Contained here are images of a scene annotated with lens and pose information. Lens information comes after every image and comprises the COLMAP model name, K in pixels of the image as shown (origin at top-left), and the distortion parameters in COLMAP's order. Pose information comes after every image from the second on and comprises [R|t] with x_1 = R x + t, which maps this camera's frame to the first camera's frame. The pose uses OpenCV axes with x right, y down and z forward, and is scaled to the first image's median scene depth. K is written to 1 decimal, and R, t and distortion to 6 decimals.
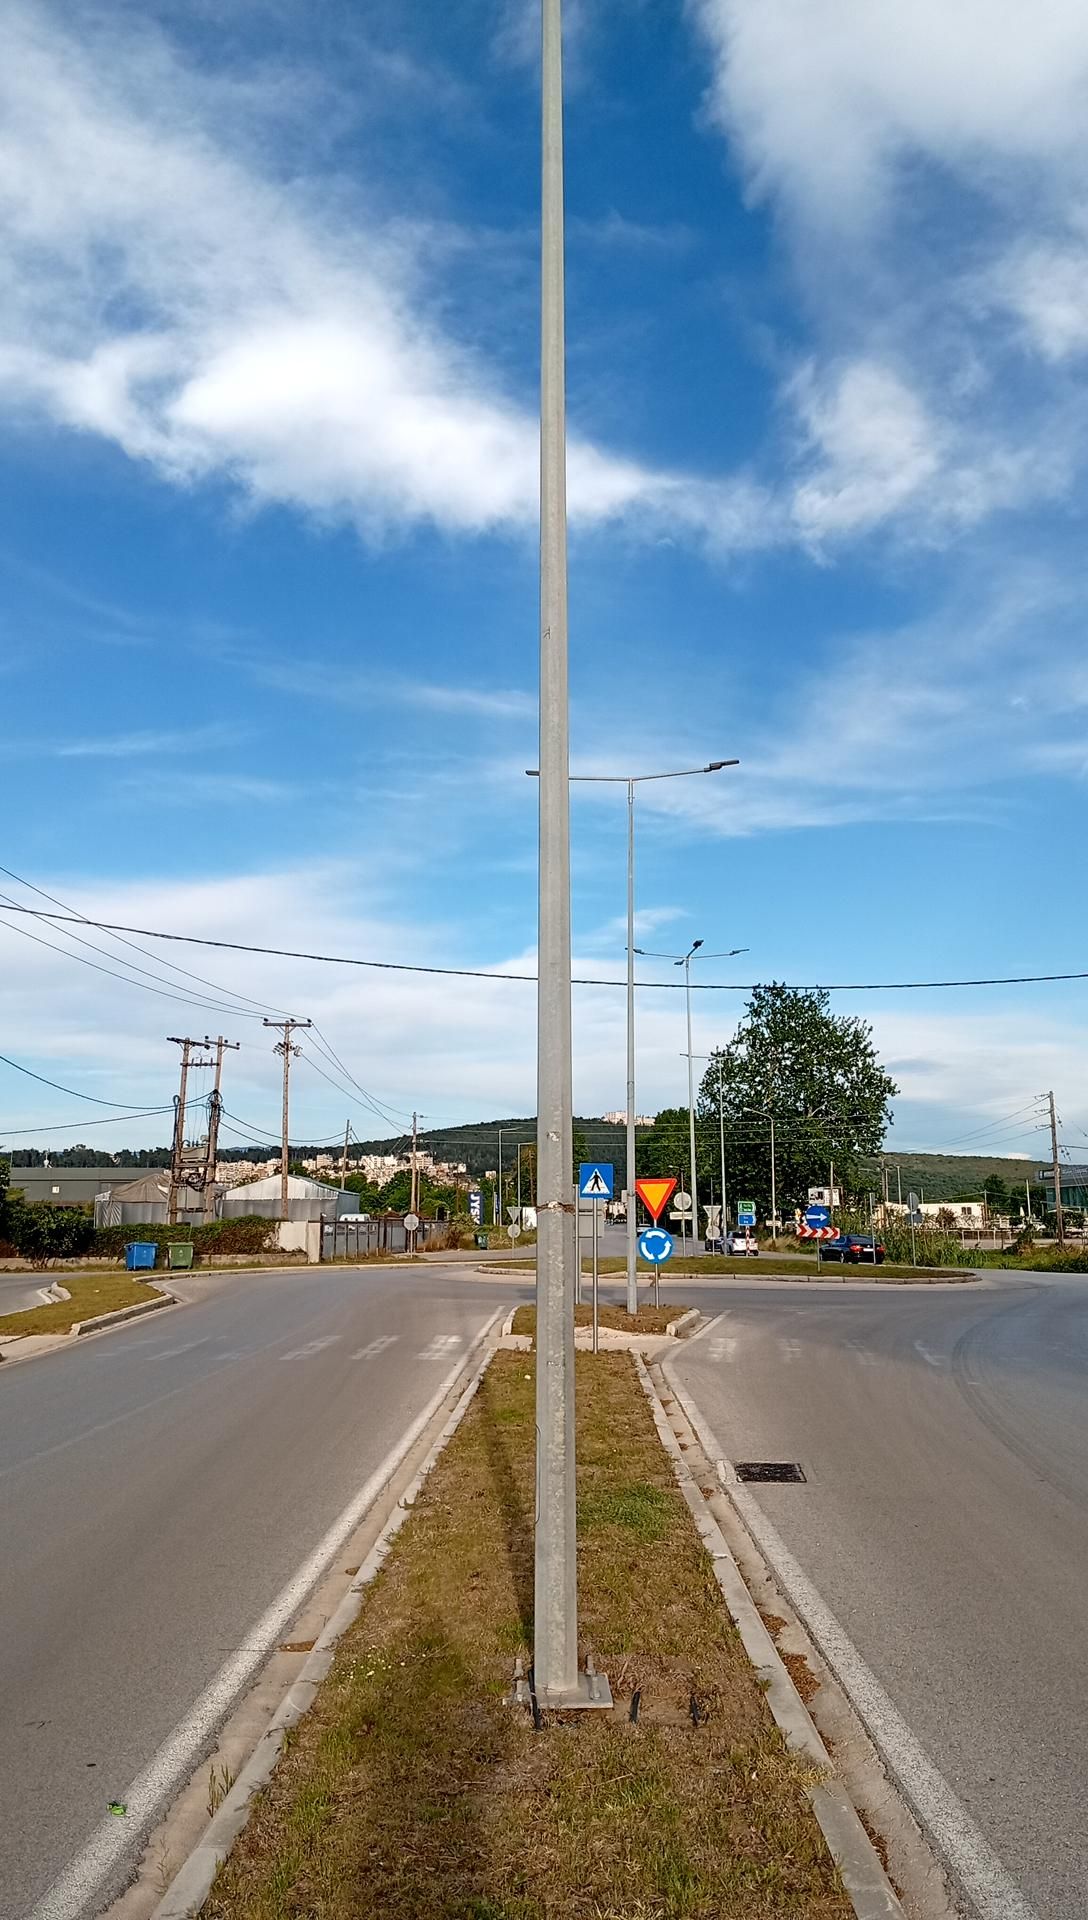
lens RADIAL K [[1495.2, 0, 535.0], [0, 1495.2, 963.7], [0, 0, 1]] dist [0.049757, -0.099295]
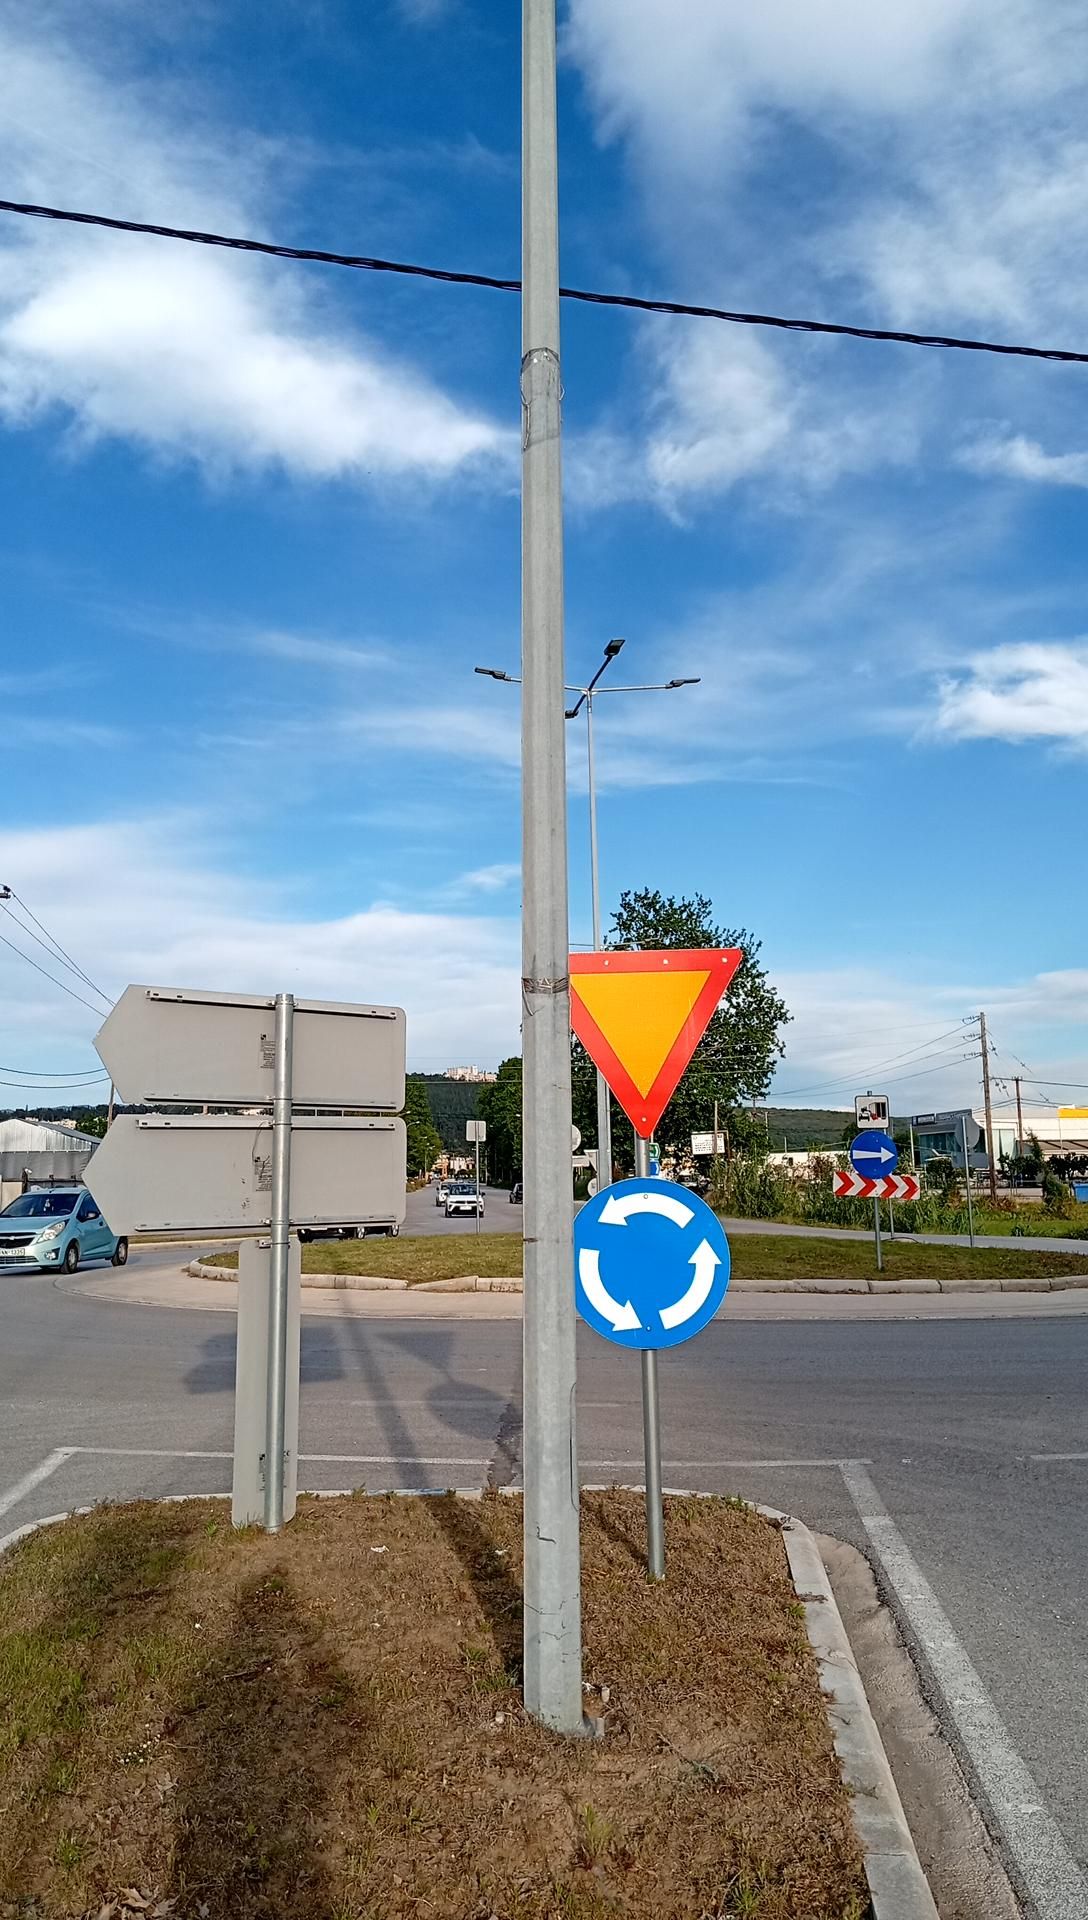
lens RADIAL K [[1495.2, 0, 563.8], [0, 1495.2, 959.3], [0, 0, 1]] dist [0.049757, -0.099295]
pose [[0.992988, 0.005213, 0.118101, 0.015961], [-0.008167, 0.999665, 0.024546, 0.031851], [-0.117934, -0.025339, 0.992698, 0.179250]]
